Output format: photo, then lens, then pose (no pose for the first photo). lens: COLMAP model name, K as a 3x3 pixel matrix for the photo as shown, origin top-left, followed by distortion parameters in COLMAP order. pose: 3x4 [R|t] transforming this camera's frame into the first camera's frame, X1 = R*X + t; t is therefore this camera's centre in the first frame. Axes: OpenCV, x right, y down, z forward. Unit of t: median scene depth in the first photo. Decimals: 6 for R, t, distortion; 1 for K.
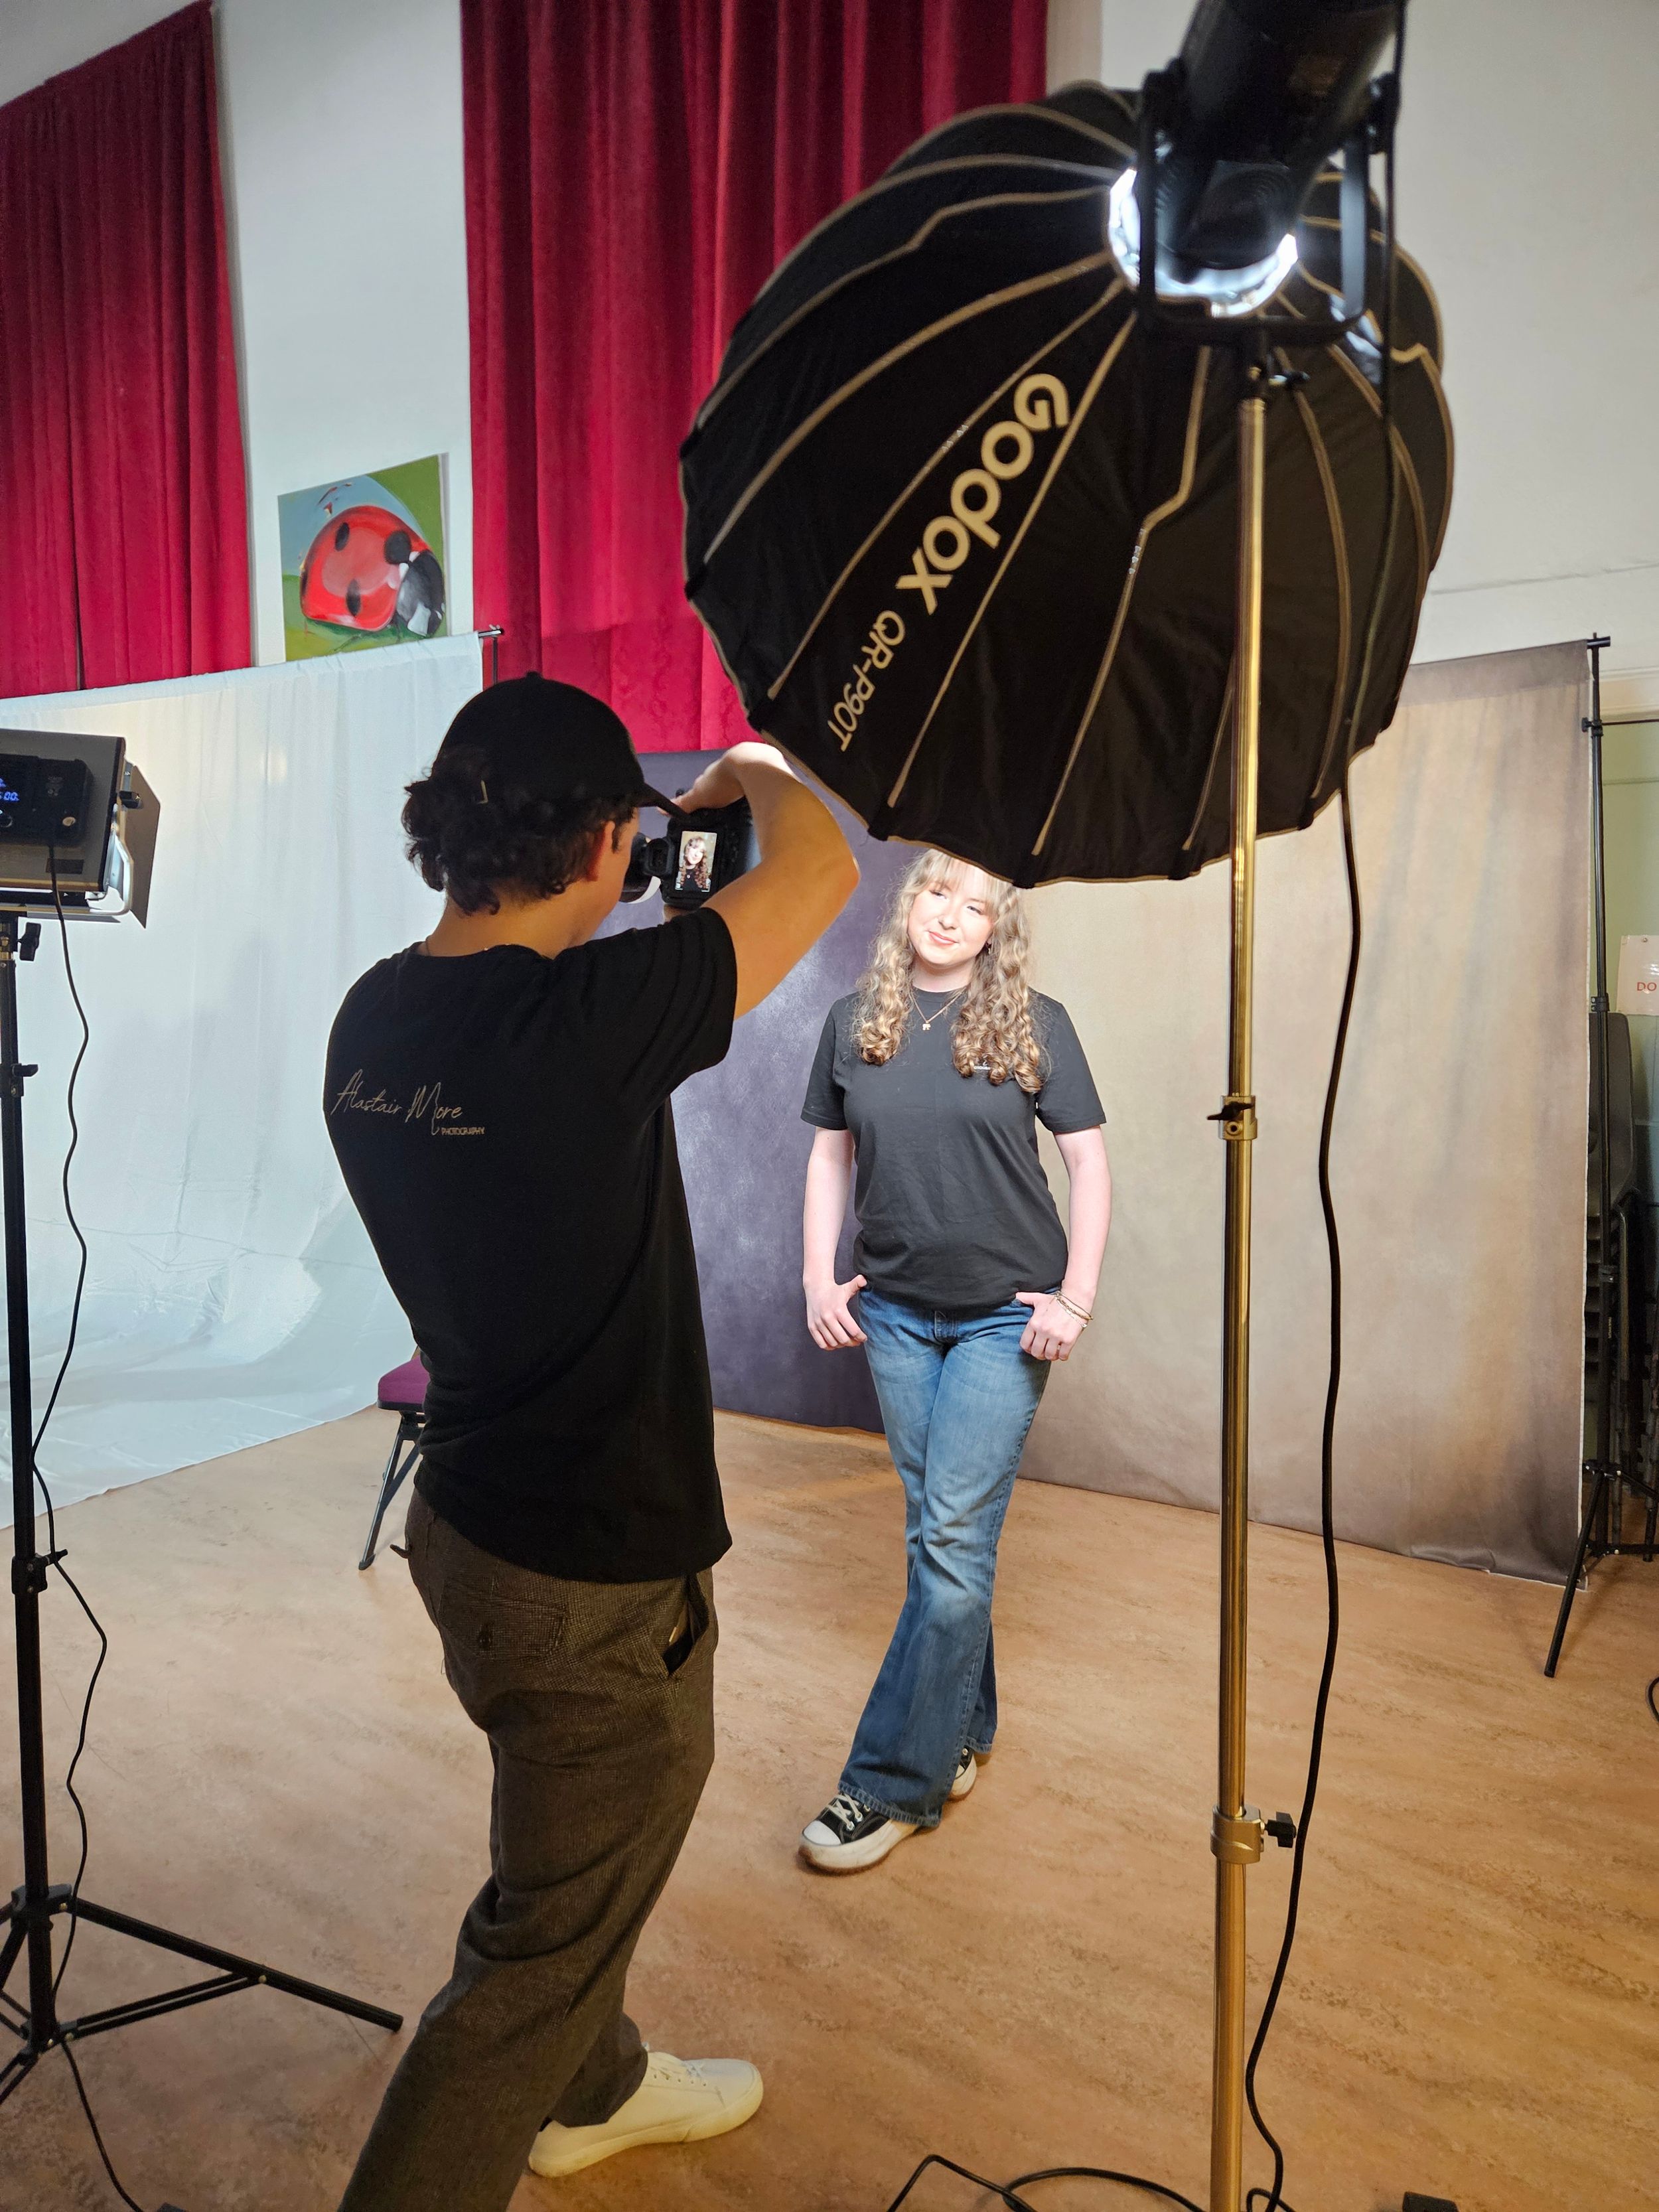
lens RADIAL K [[1489.6, 0, 834.8], [0, 1489.6, 1075.2], [0, 0, 1]] dist [0.092963, -0.081012]
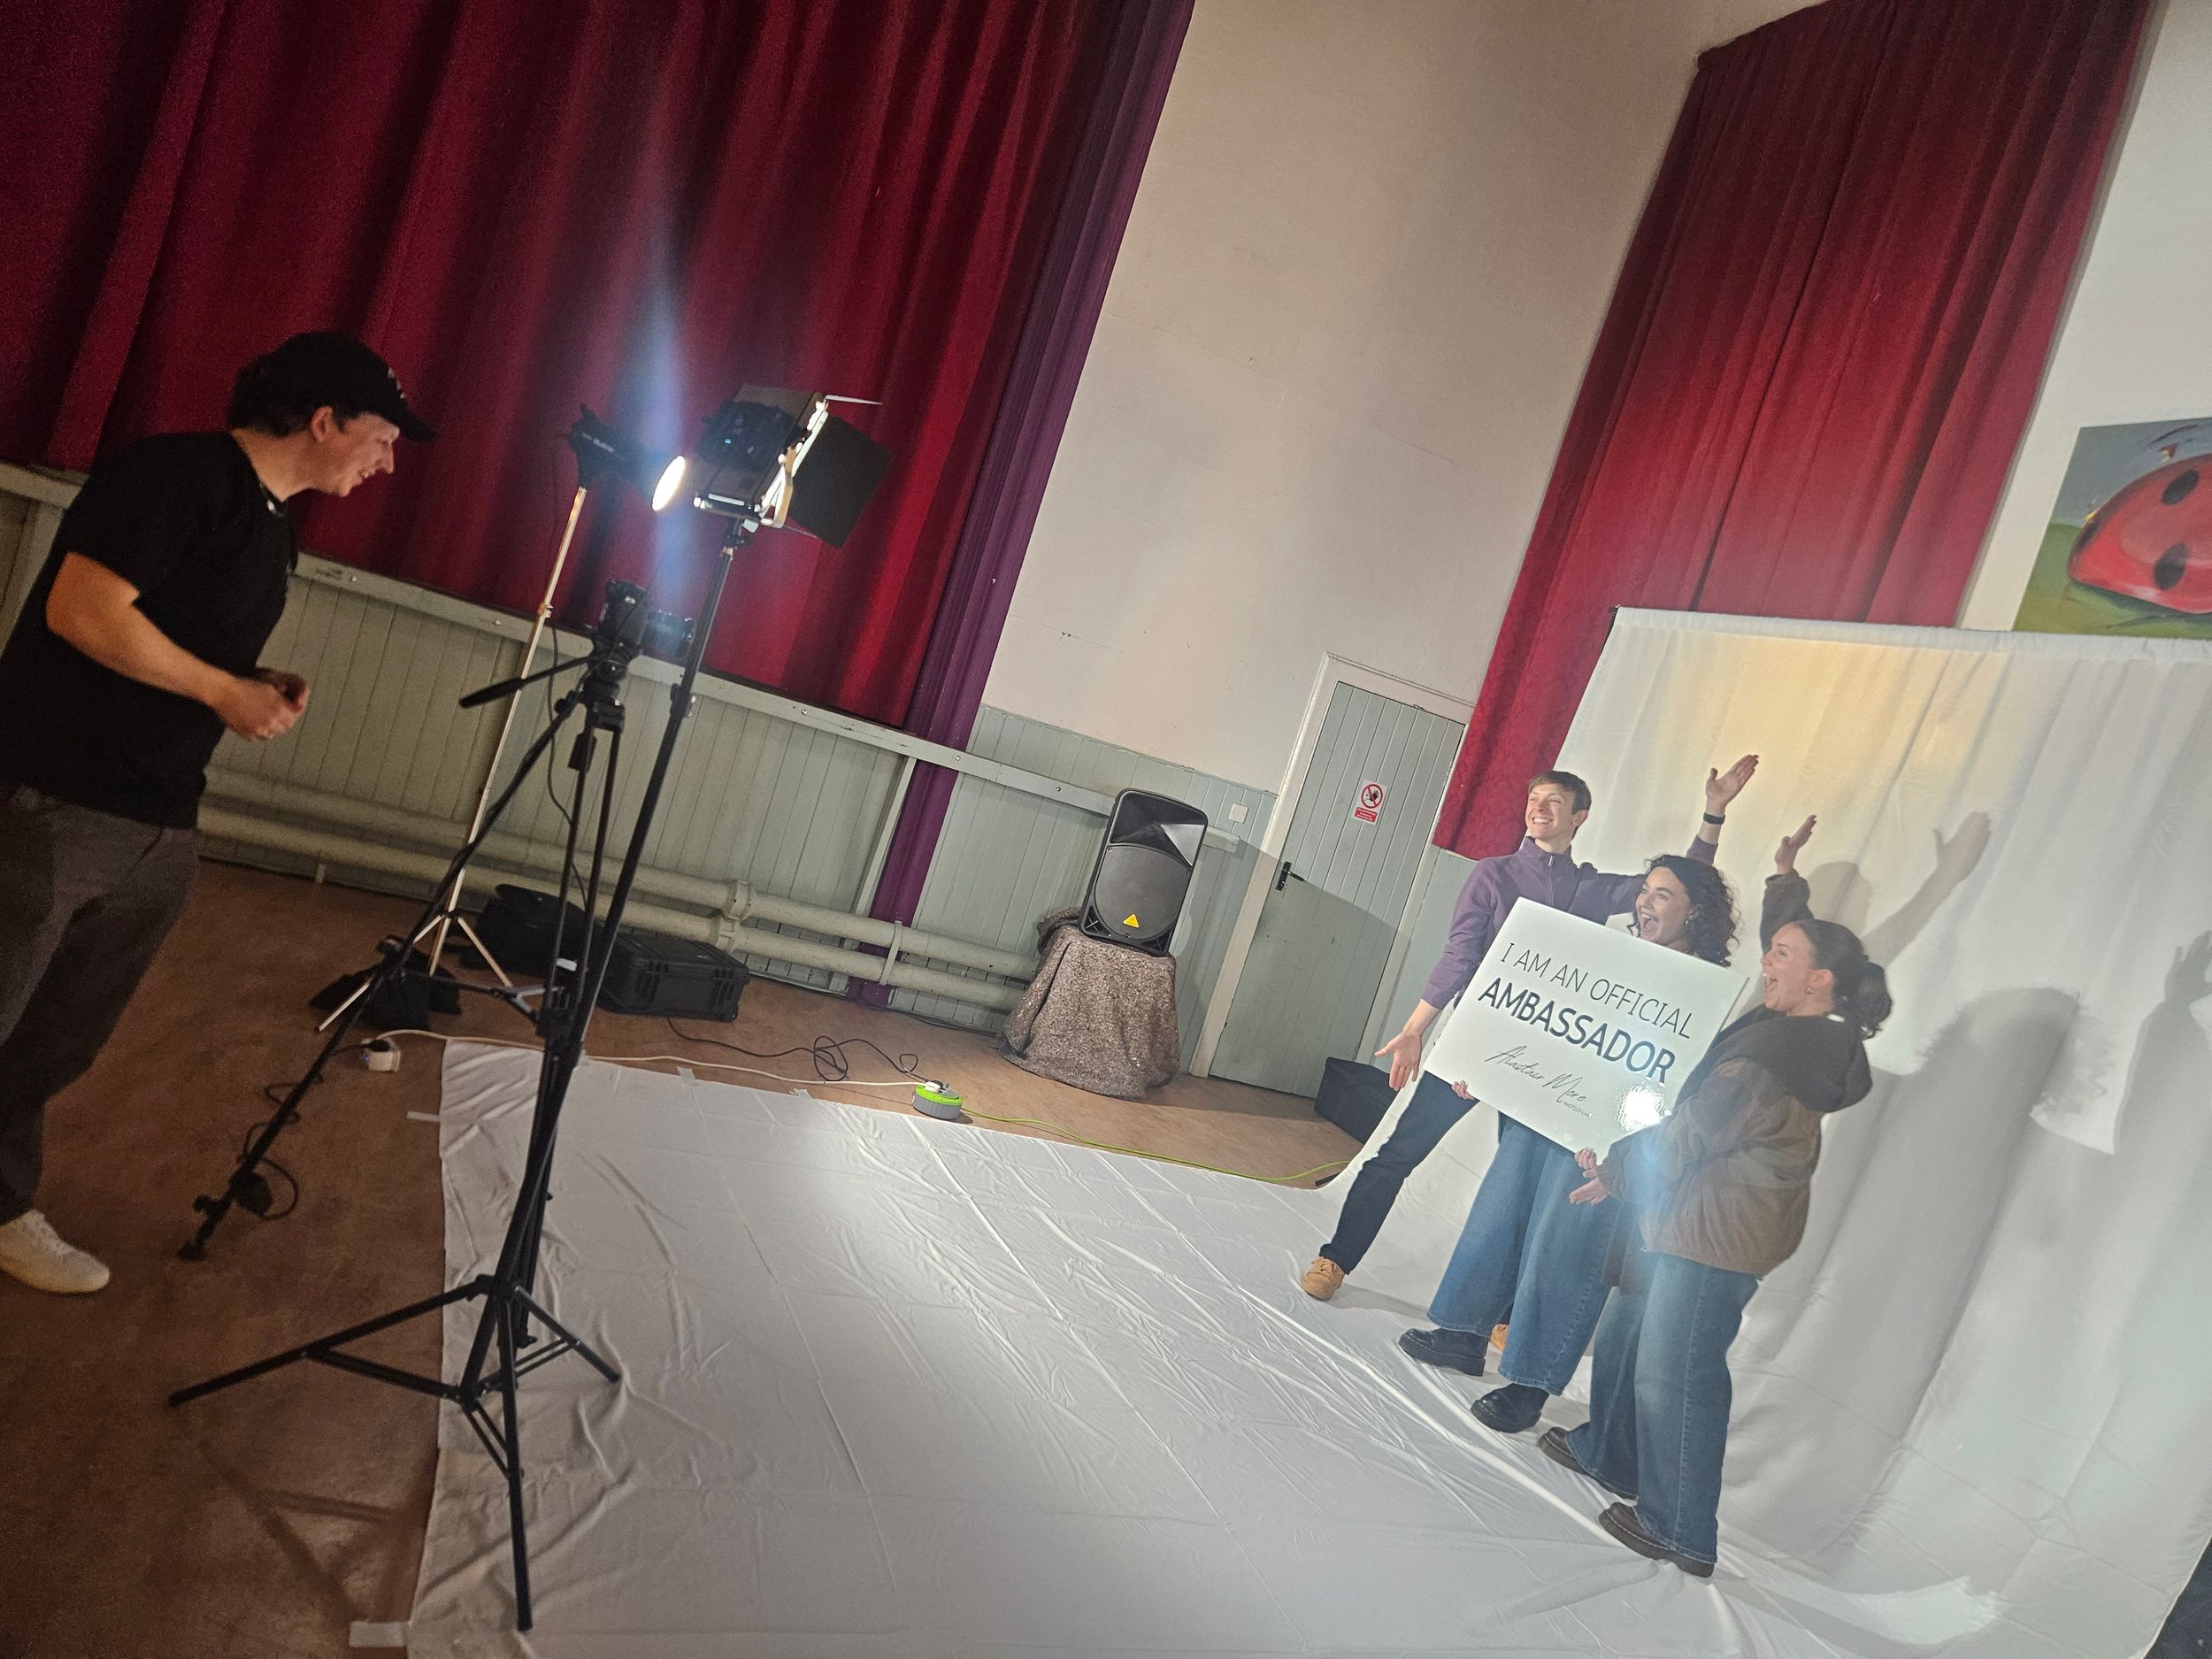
lens RADIAL K [[1502.9, 0, 1106.0], [0, 1502.9, 829.5], [0, 0, 1]] dist [0.087527, -0.074798]
pose [[0.781941, 0.278548, -0.557655, -0.466512], [-0.342589, 0.939419, -0.011138, -0.016455], [0.520770, 0.199756, 0.829998, 0.231210]]
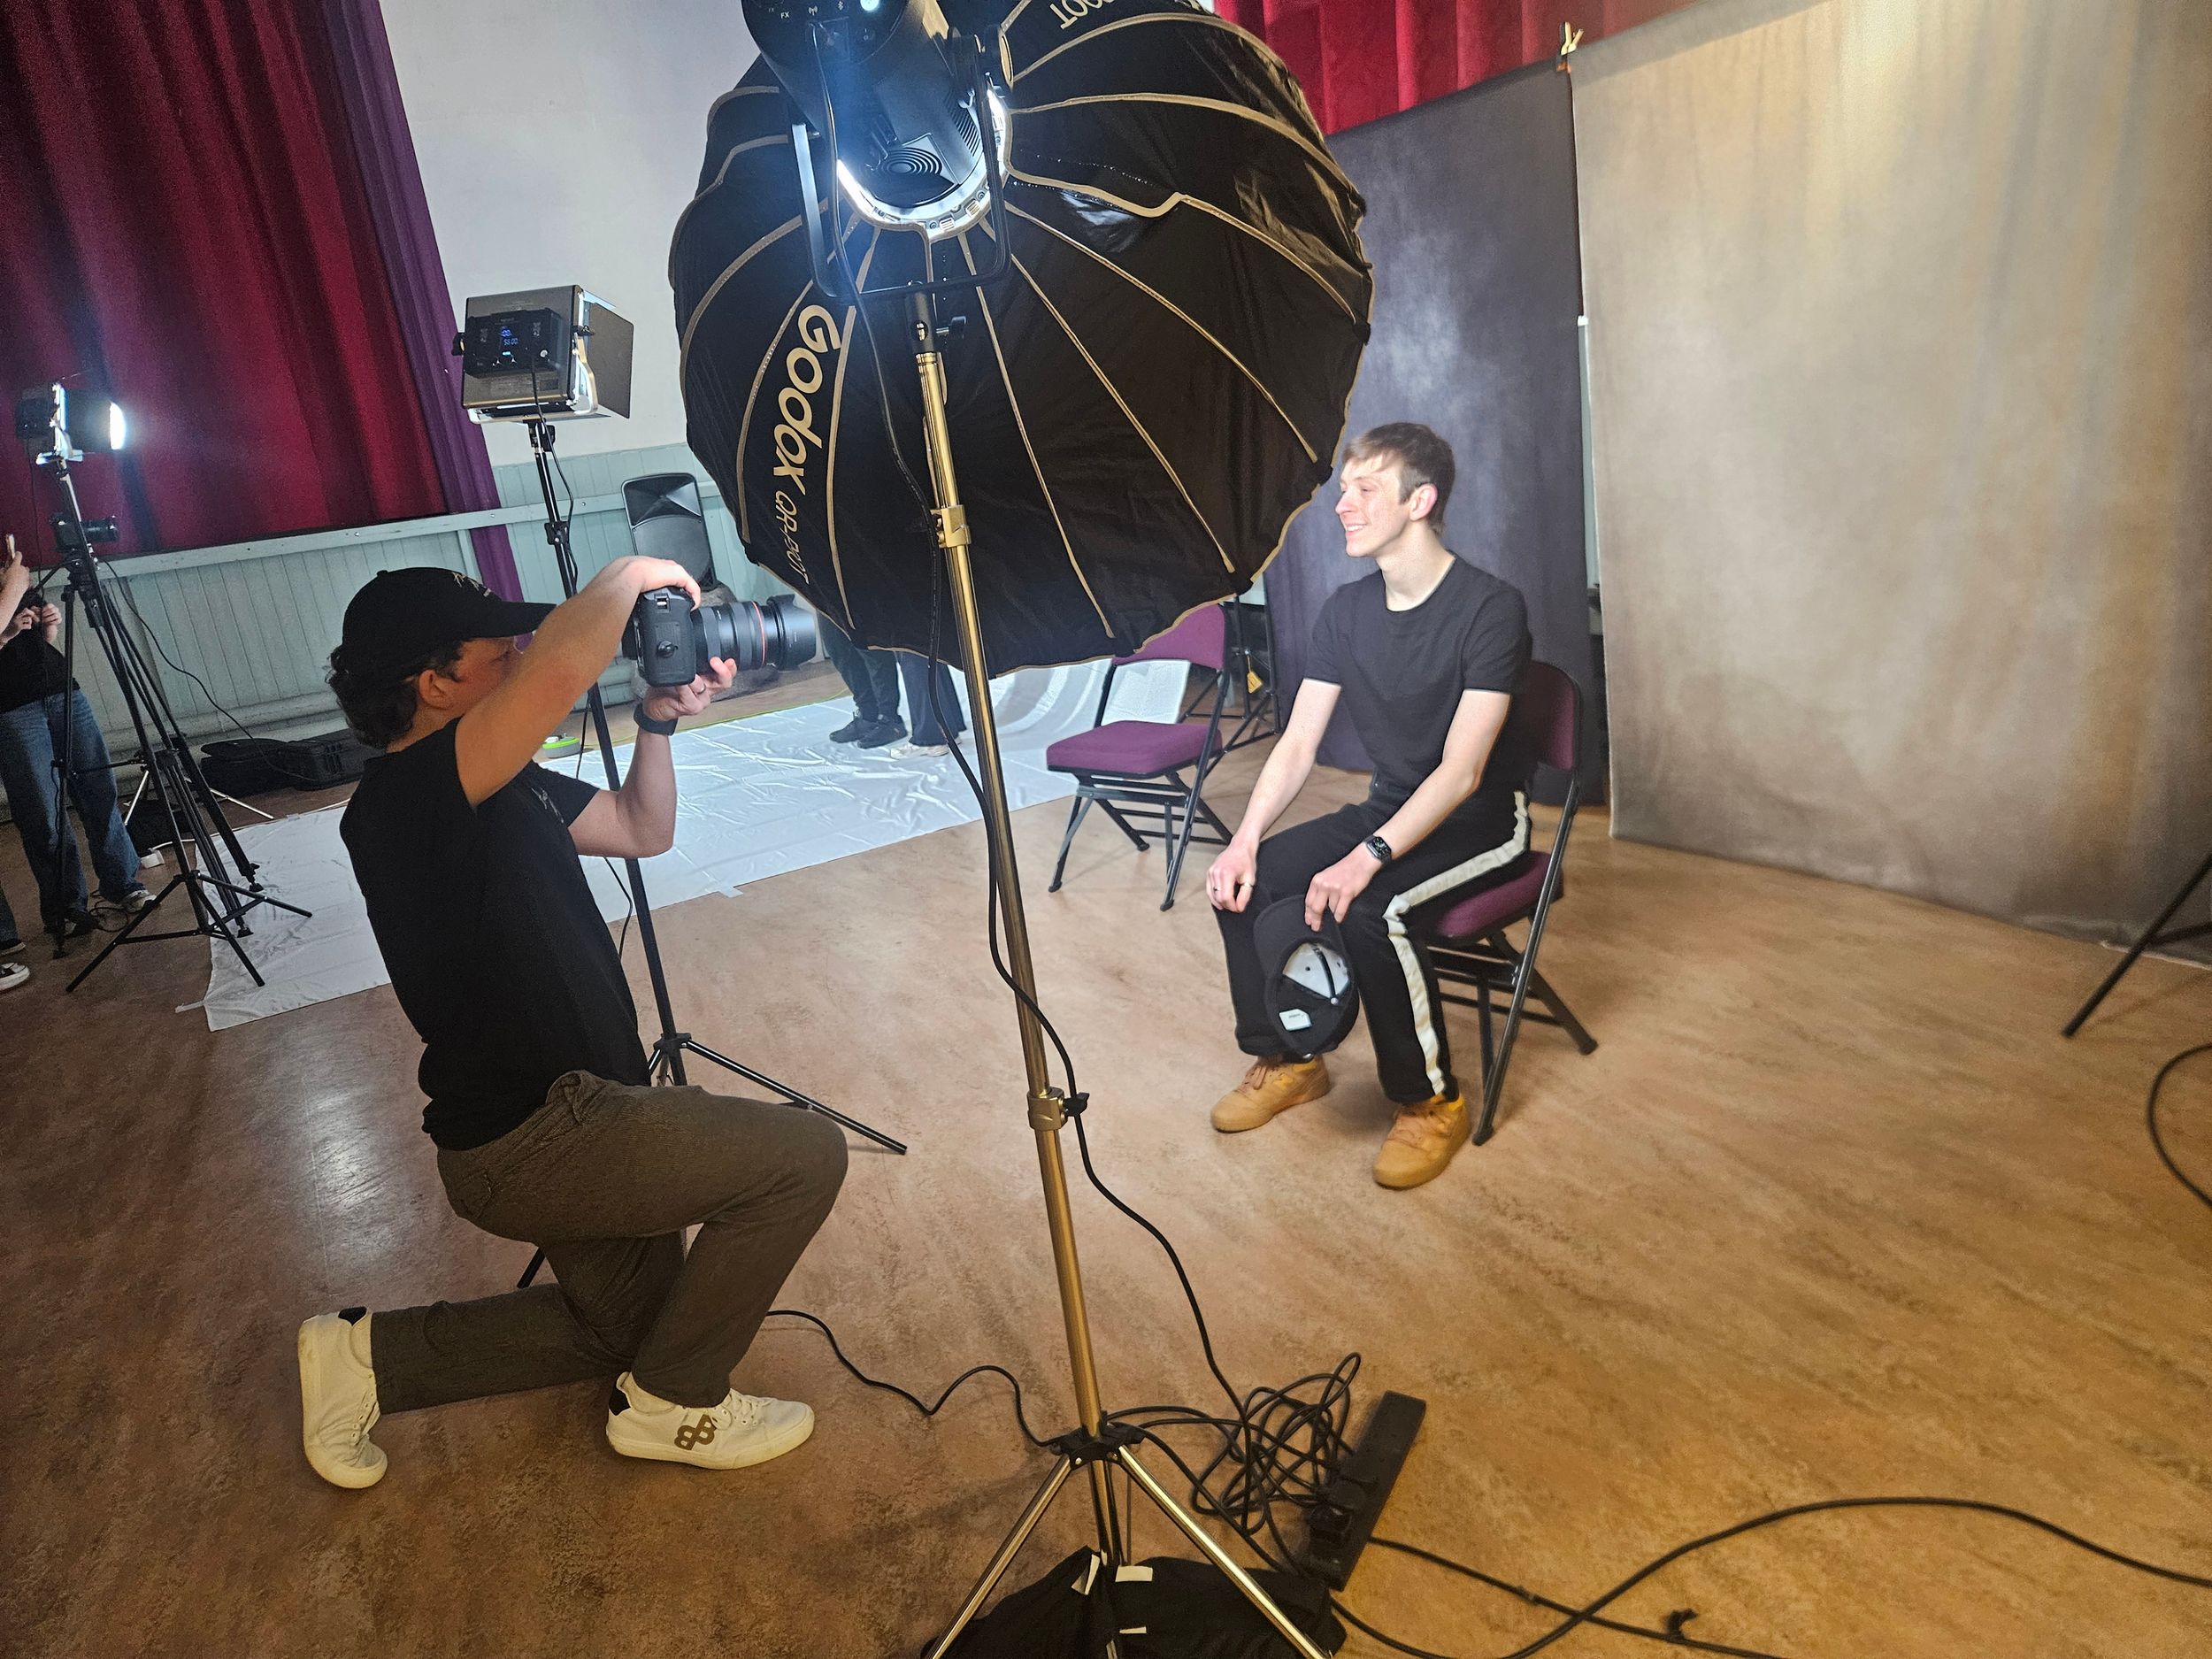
lens RADIAL K [[1489.7, 0, 1106.0], [0, 1489.7, 829.5], [0, 0, 1]] dist [0.092963, -0.081012]
pose [[0.880563, 0.020000, -0.473507, 0.312551], [0.091030, 0.973369, 0.210397, 0.010607], [0.465105, -0.228371, 0.855292, -0.052216]]
